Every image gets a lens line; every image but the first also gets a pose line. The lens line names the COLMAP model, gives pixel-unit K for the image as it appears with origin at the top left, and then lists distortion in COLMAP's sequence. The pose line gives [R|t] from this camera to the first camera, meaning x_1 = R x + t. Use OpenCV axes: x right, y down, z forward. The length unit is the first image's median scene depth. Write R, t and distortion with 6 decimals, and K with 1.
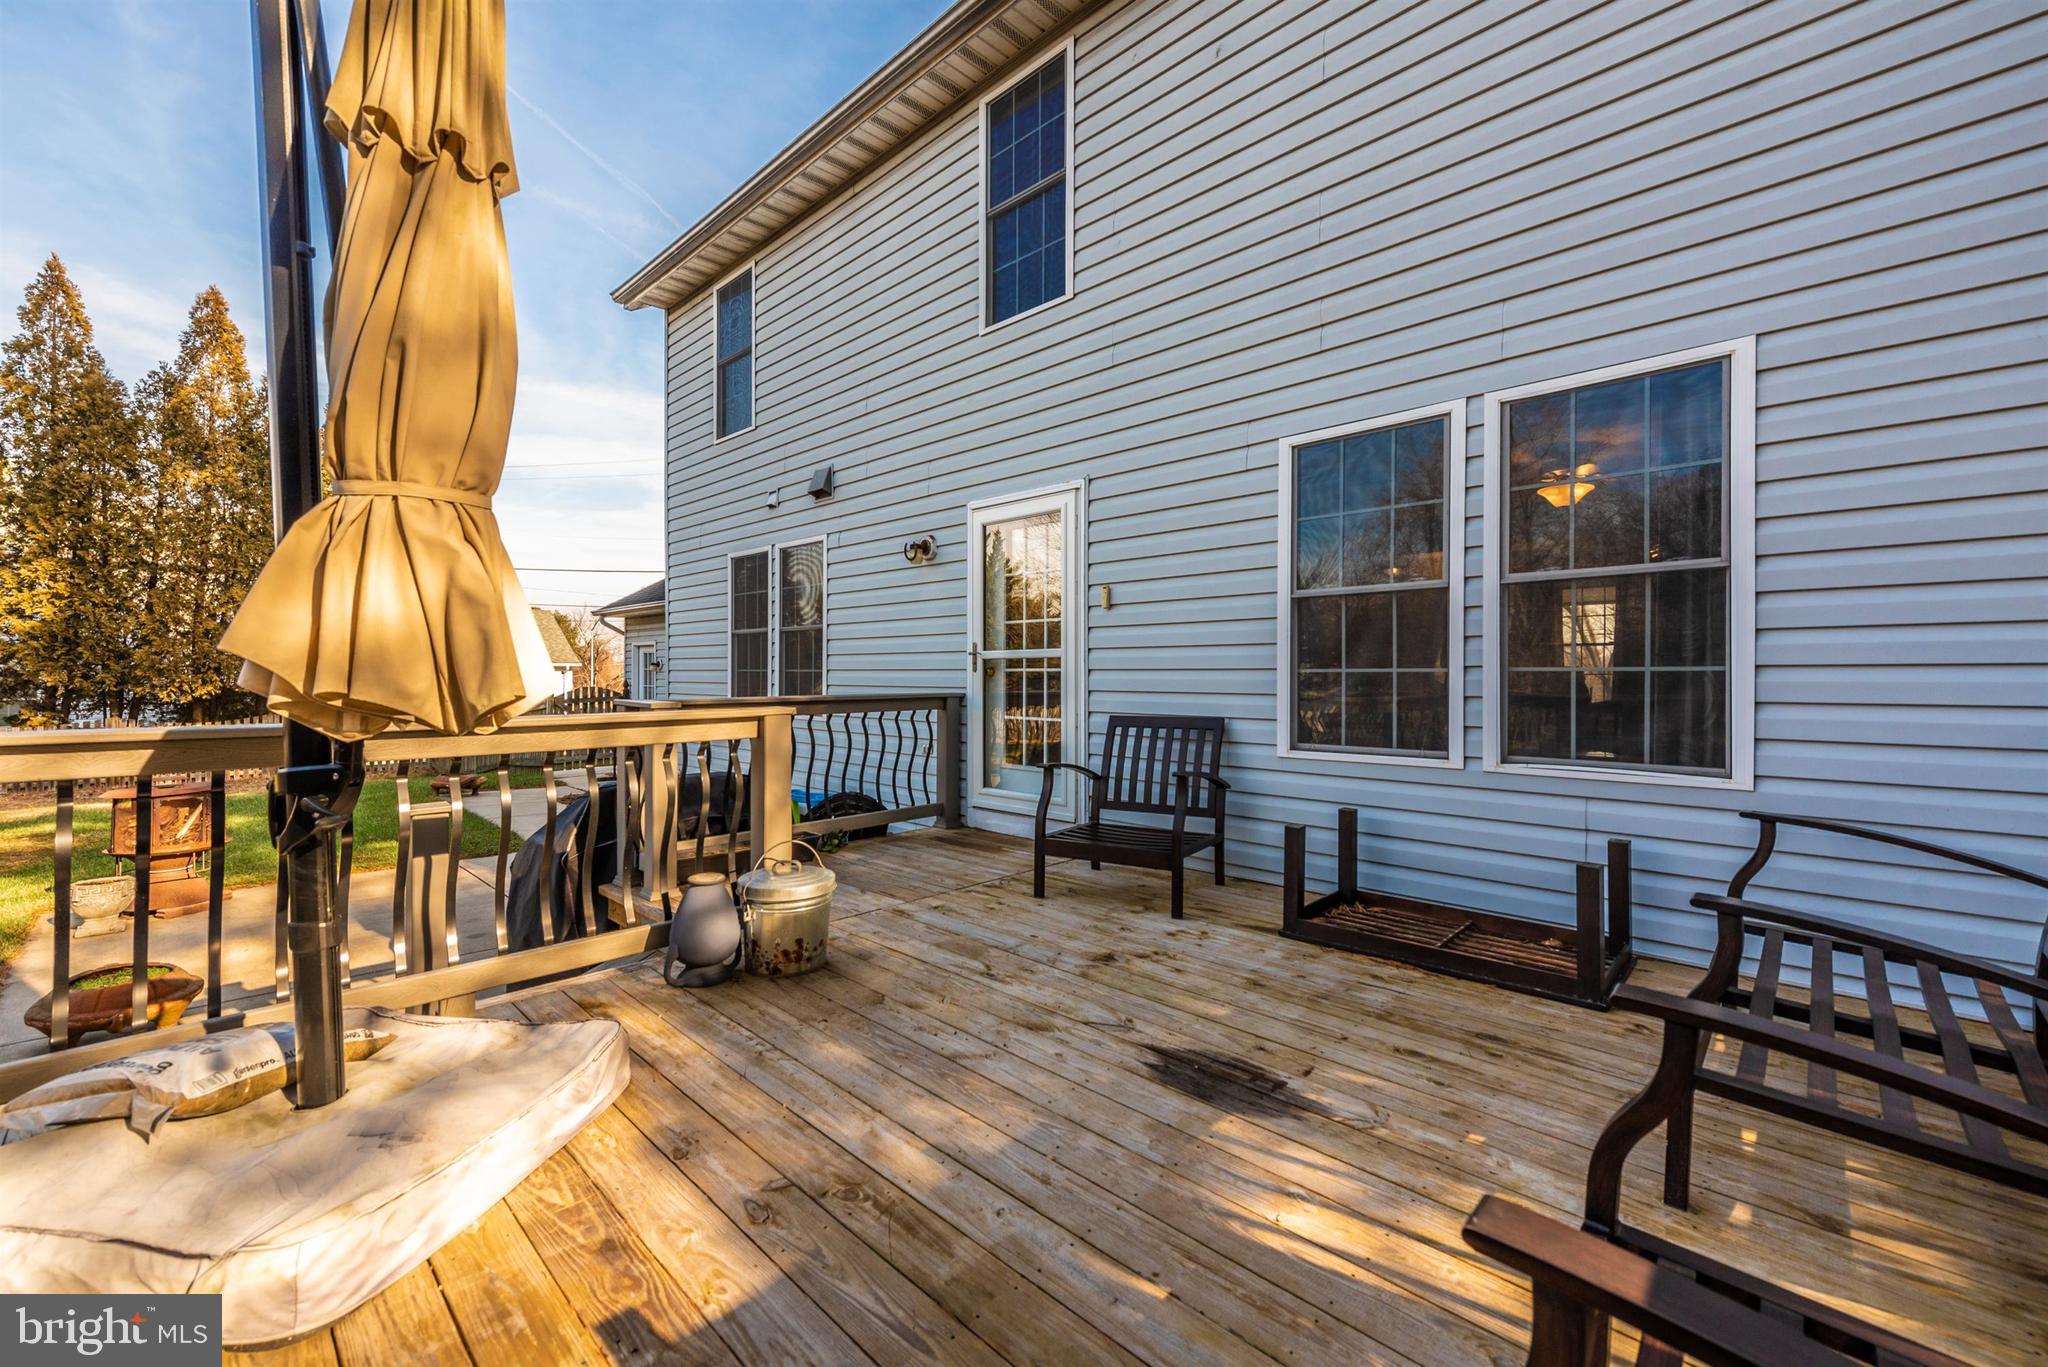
lens RADIAL K [[805.8, 0, 1014.9], [0, 805.8, 676.4], [0, 0, 1]] dist [0.012013, -0.003001]
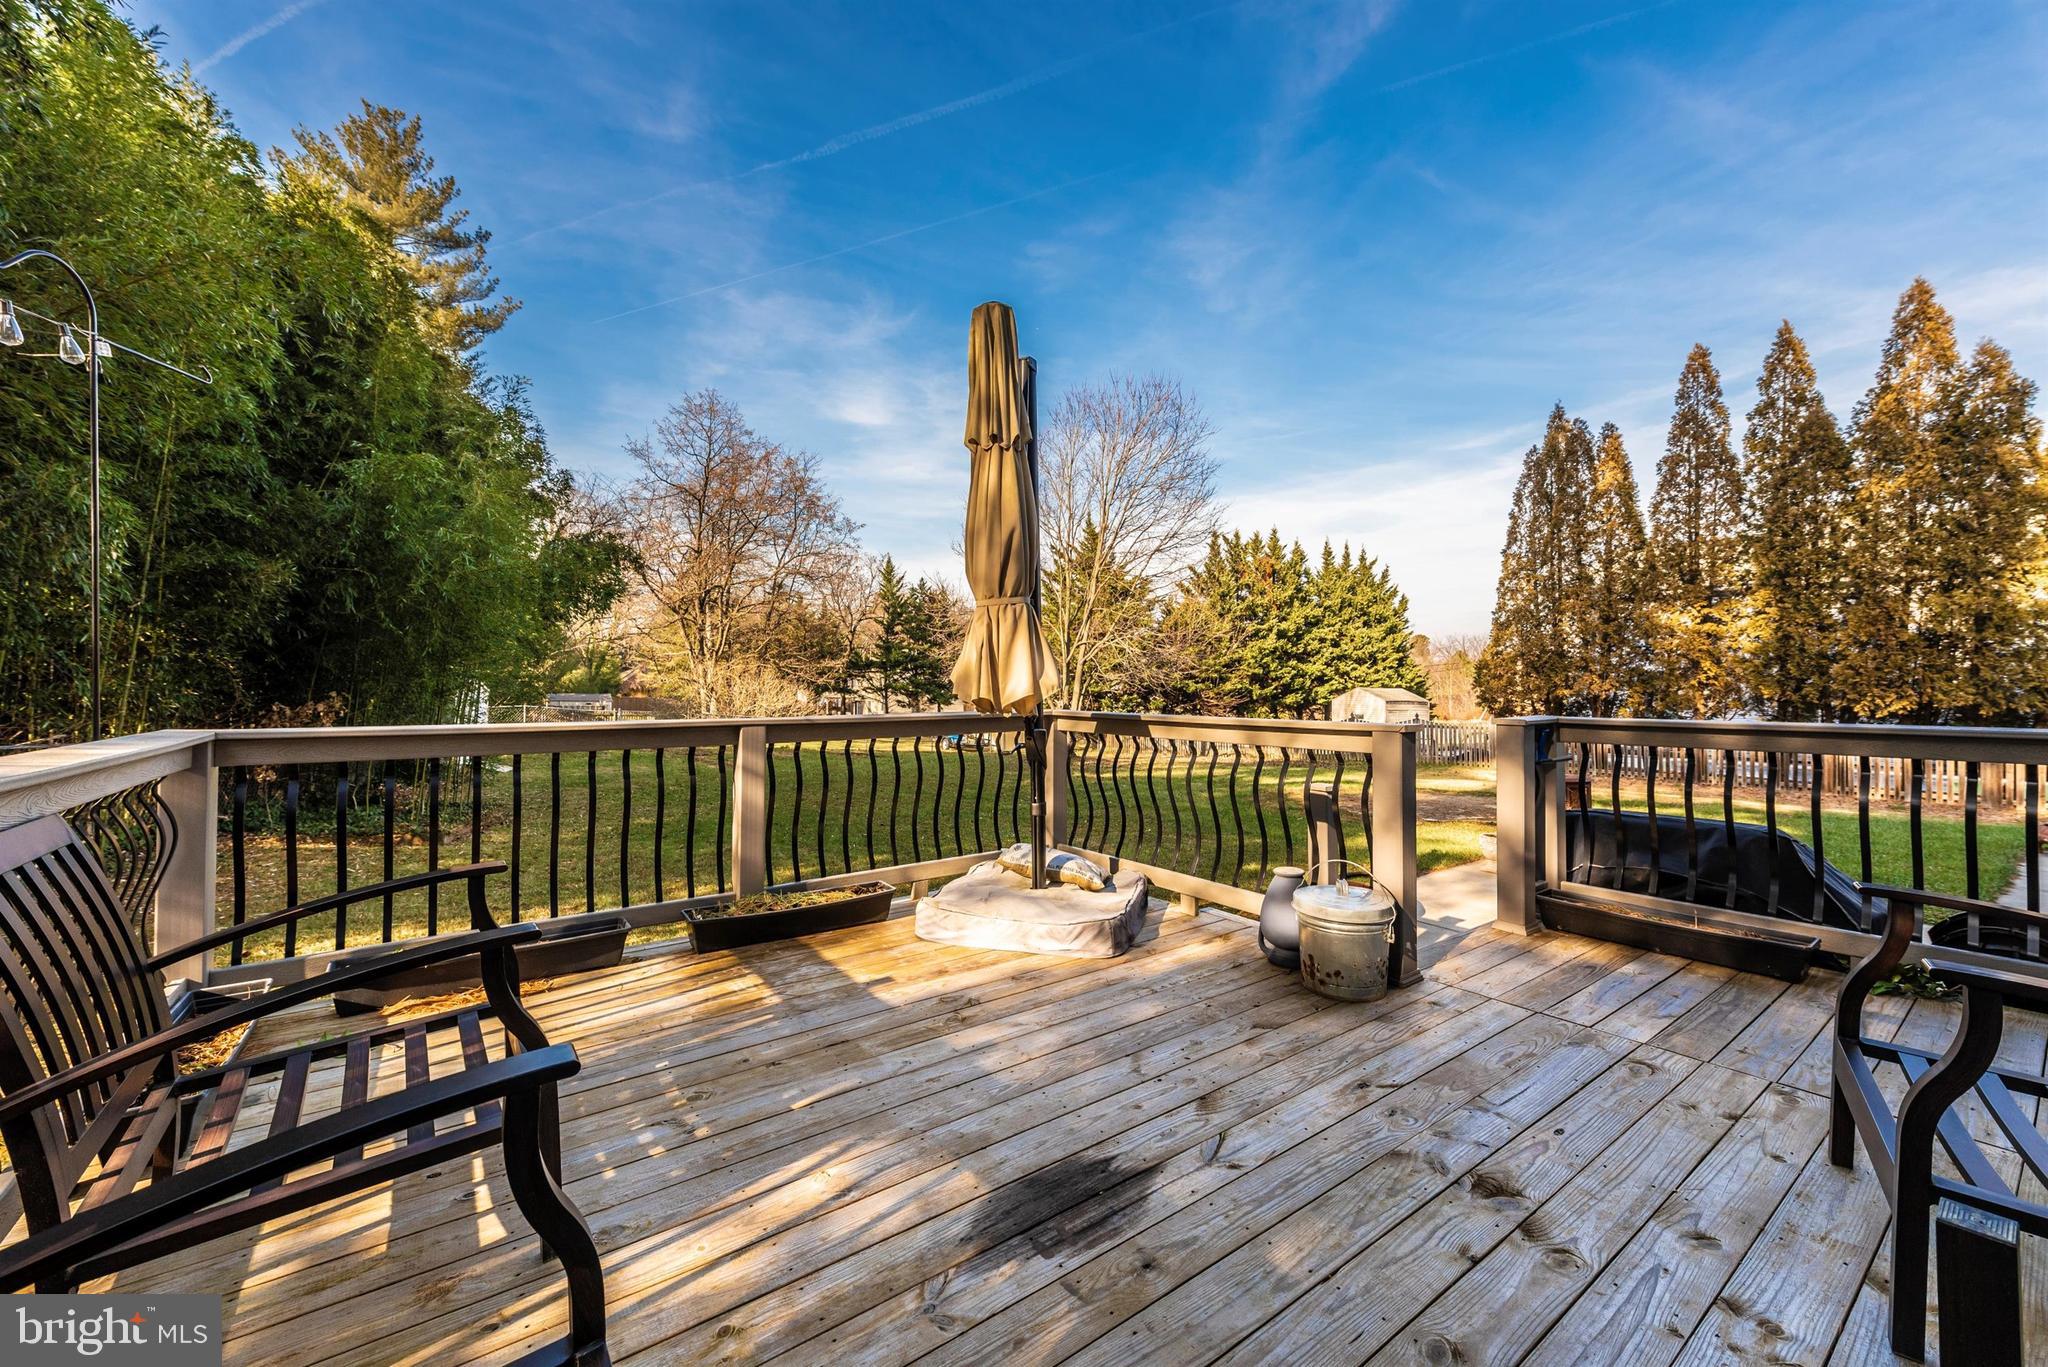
lens RADIAL K [[805.8, 0, 1015.1], [0, 805.8, 678.9], [0, 0, 1]] dist [0.012013, -0.003001]
pose [[-0.156660, -0.009326, -0.987609, 0.654412], [-0.004229, 0.999953, -0.008771, -0.004019], [0.987644, 0.002802, -0.156692, 0.670600]]
